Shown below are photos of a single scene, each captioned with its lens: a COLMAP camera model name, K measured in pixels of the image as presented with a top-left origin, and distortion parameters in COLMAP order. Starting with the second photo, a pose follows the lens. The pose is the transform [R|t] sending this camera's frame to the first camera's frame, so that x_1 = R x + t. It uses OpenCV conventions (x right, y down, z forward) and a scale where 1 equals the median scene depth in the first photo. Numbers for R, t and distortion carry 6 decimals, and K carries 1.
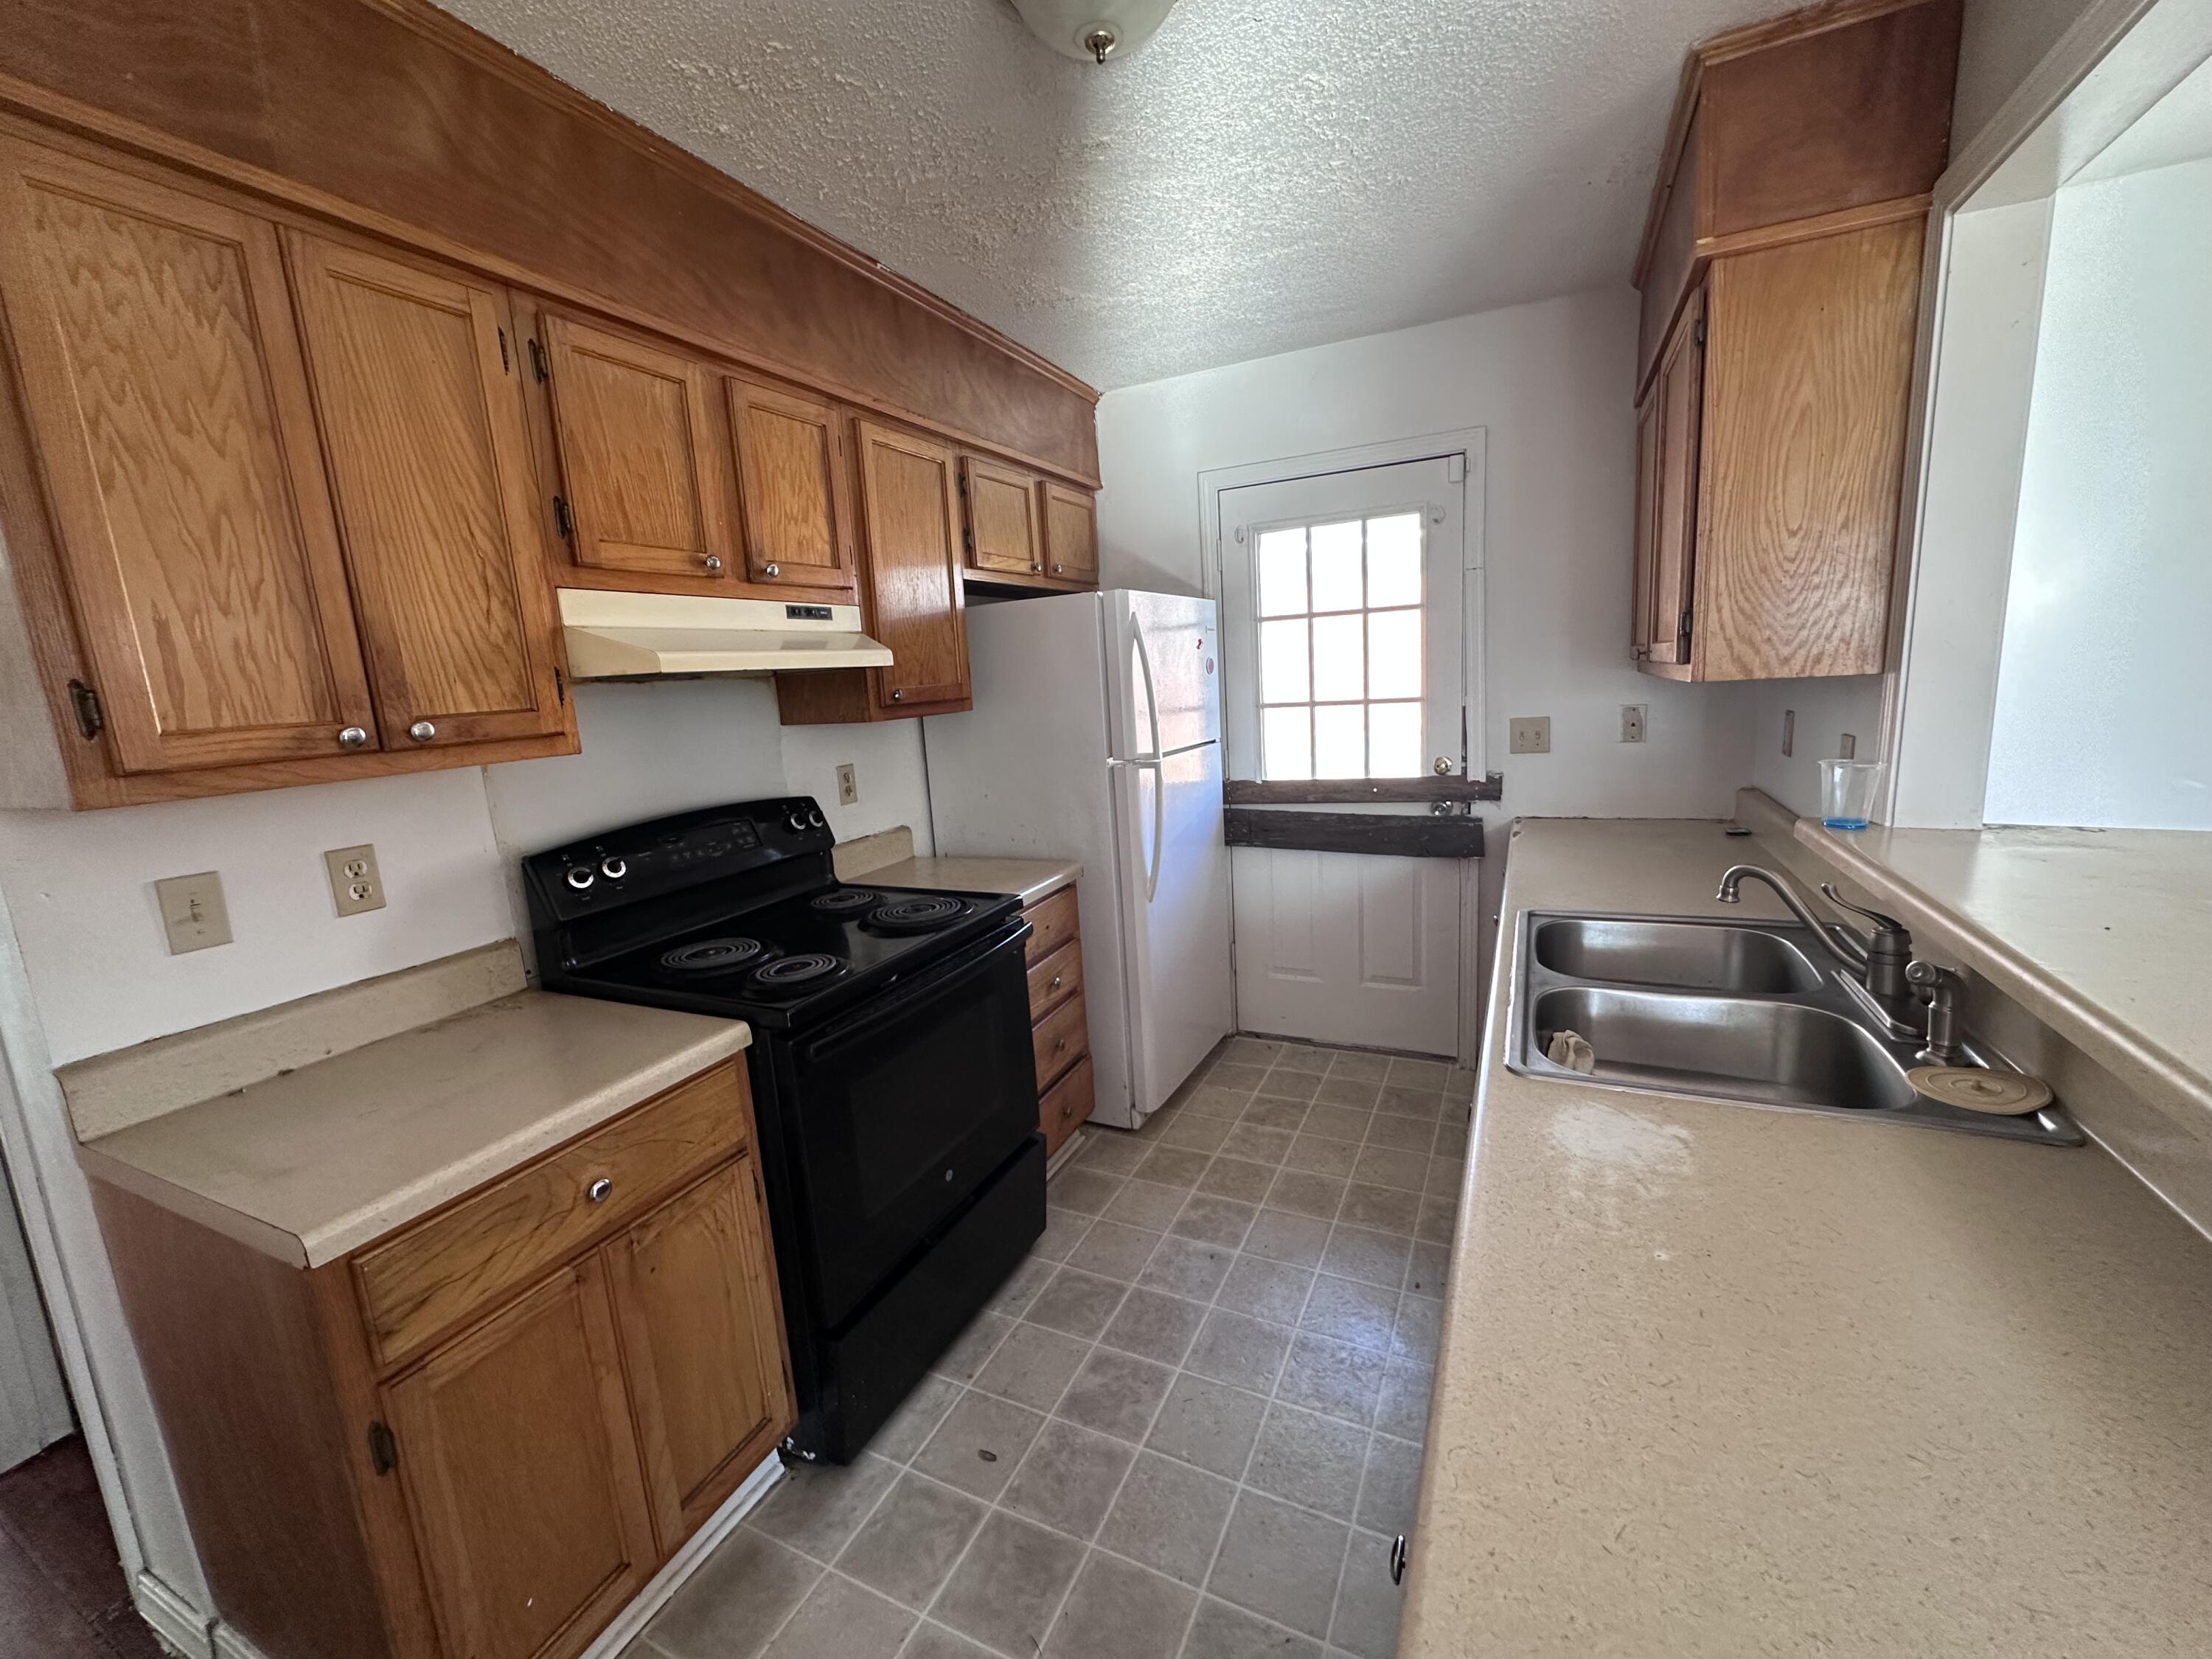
lens RADIAL K [[897.6, 0, 1106.5], [0, 897.6, 825.9], [0, 0, 1]] dist [-0.001319, -0.000472]
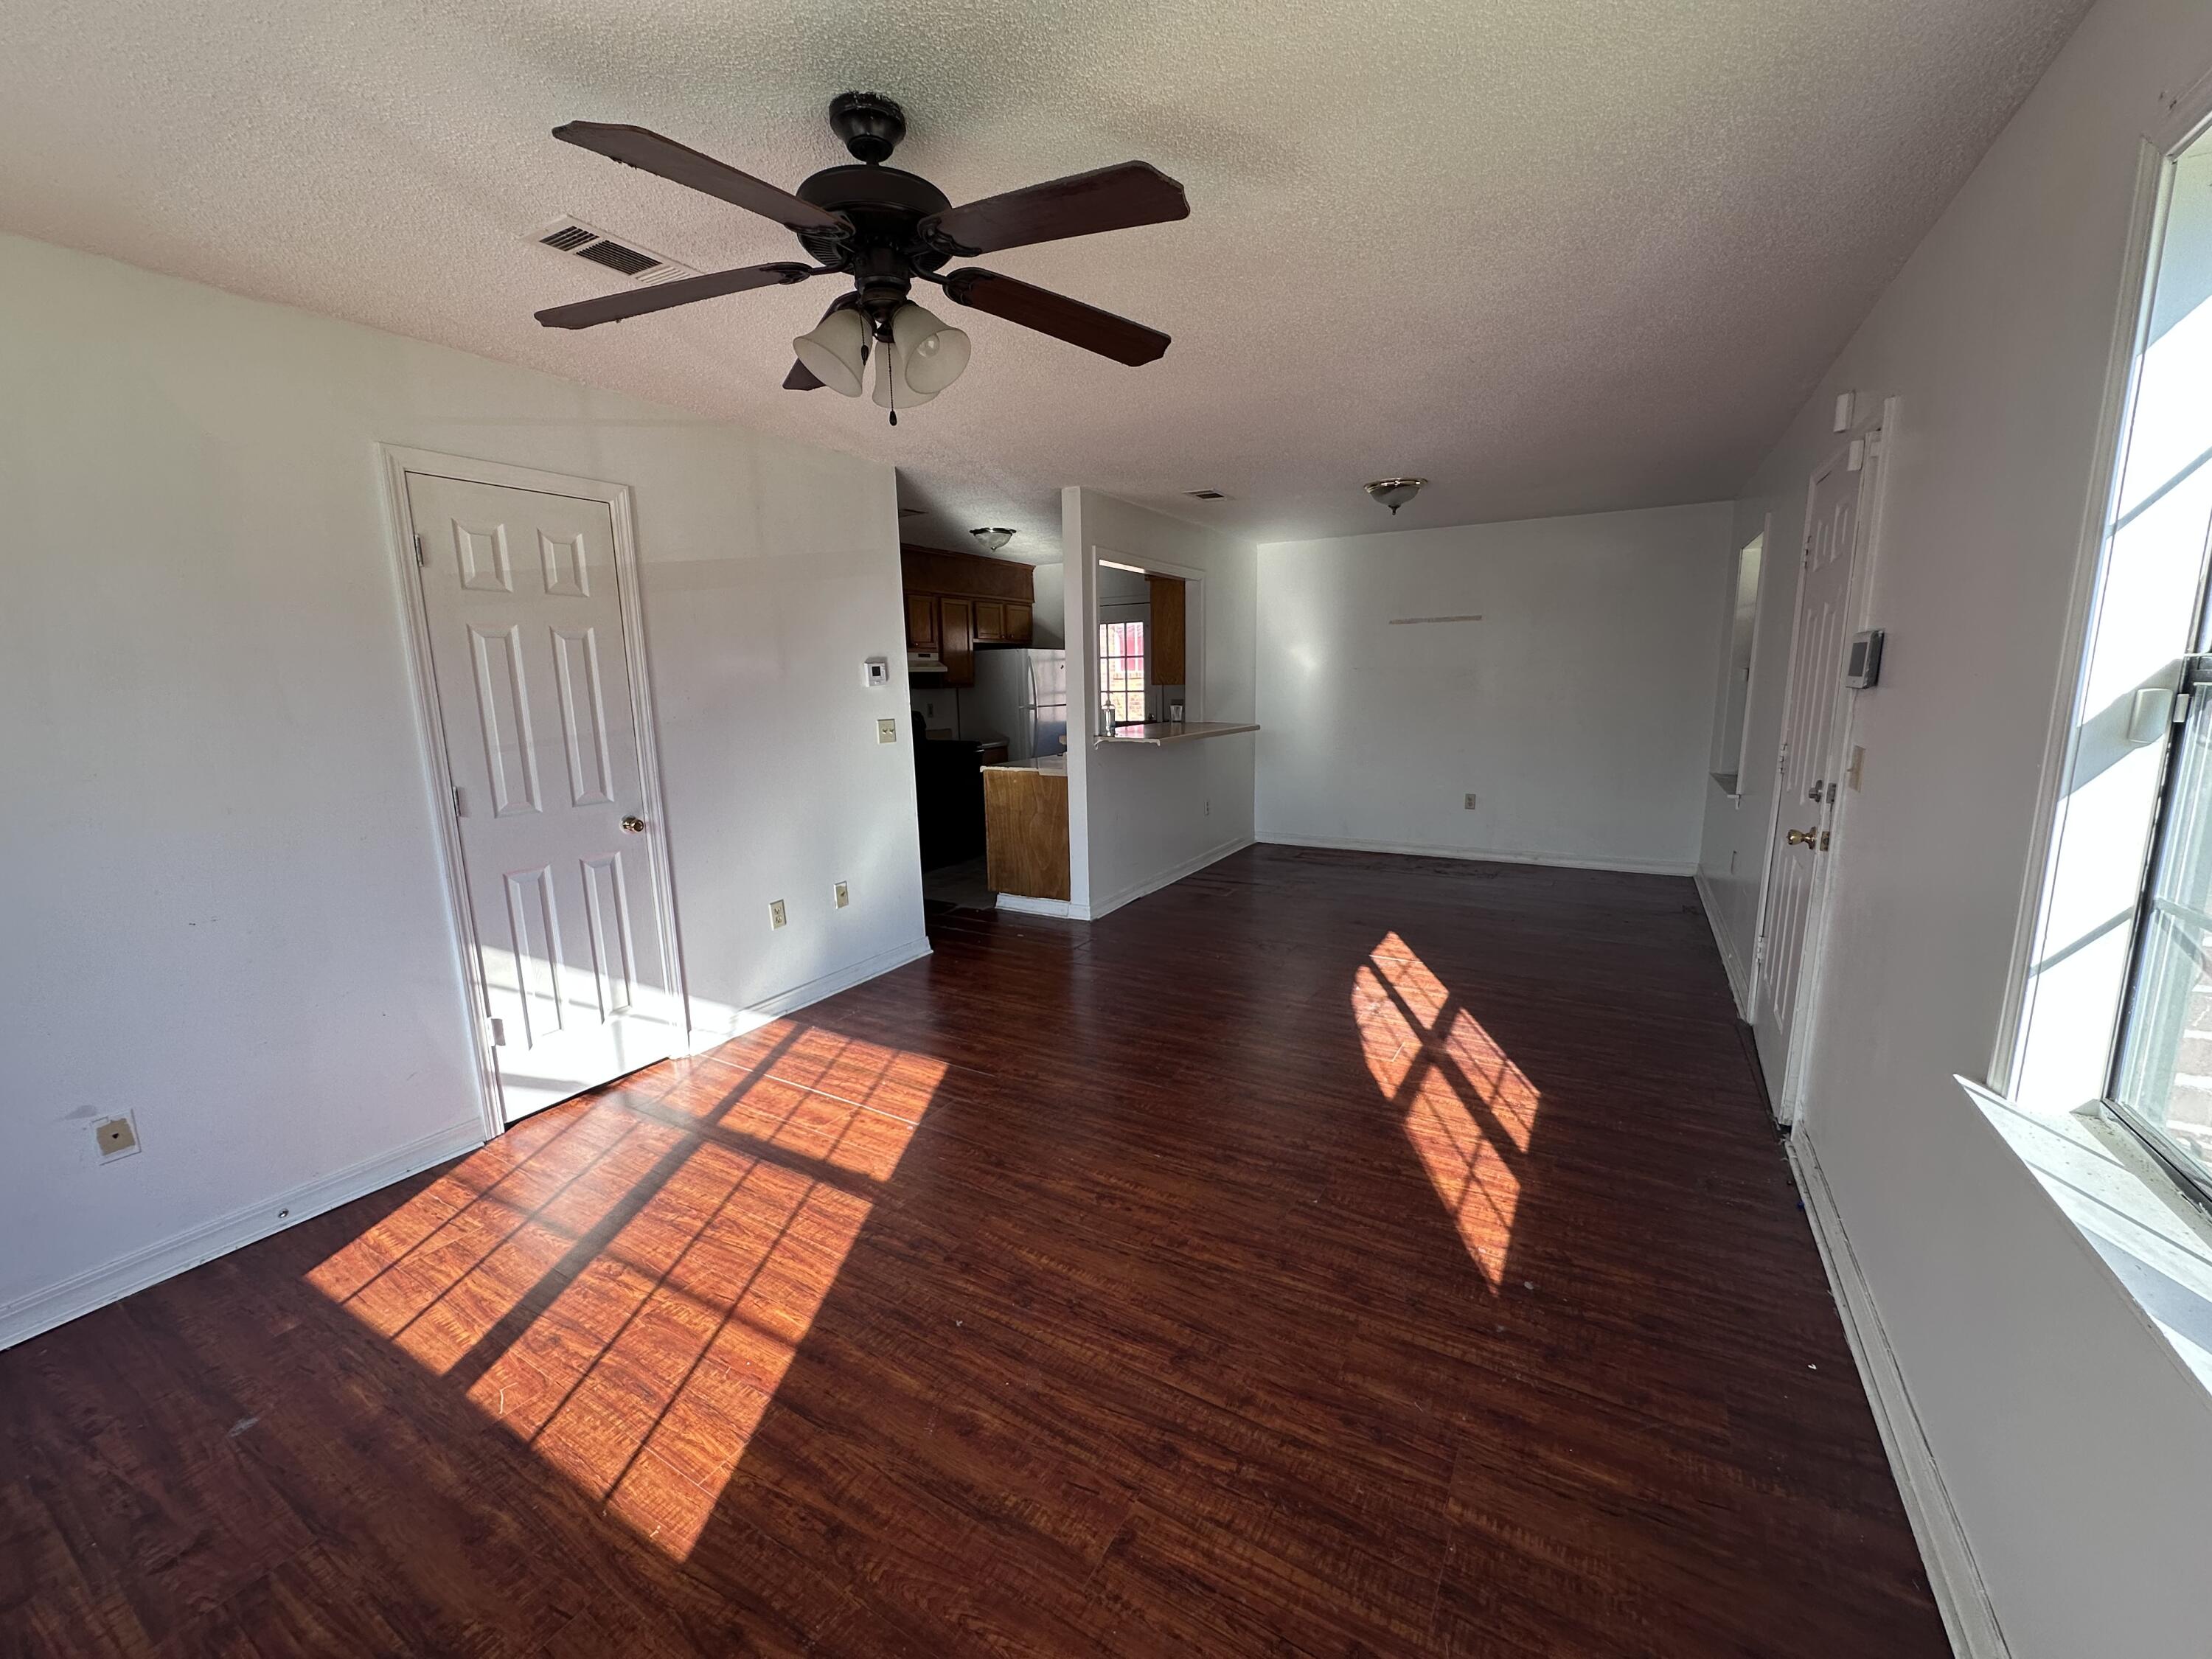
lens RADIAL K [[897.6, 0, 1113.1], [0, 897.6, 834.8], [0, 0, 1]] dist [-0.001319, -0.000472]
pose [[0.996877, 0.057048, -0.054598, 0.487271], [-0.056512, 0.998338, 0.011323, 0.292150], [0.055153, -0.008203, 0.998444, -1.888734]]
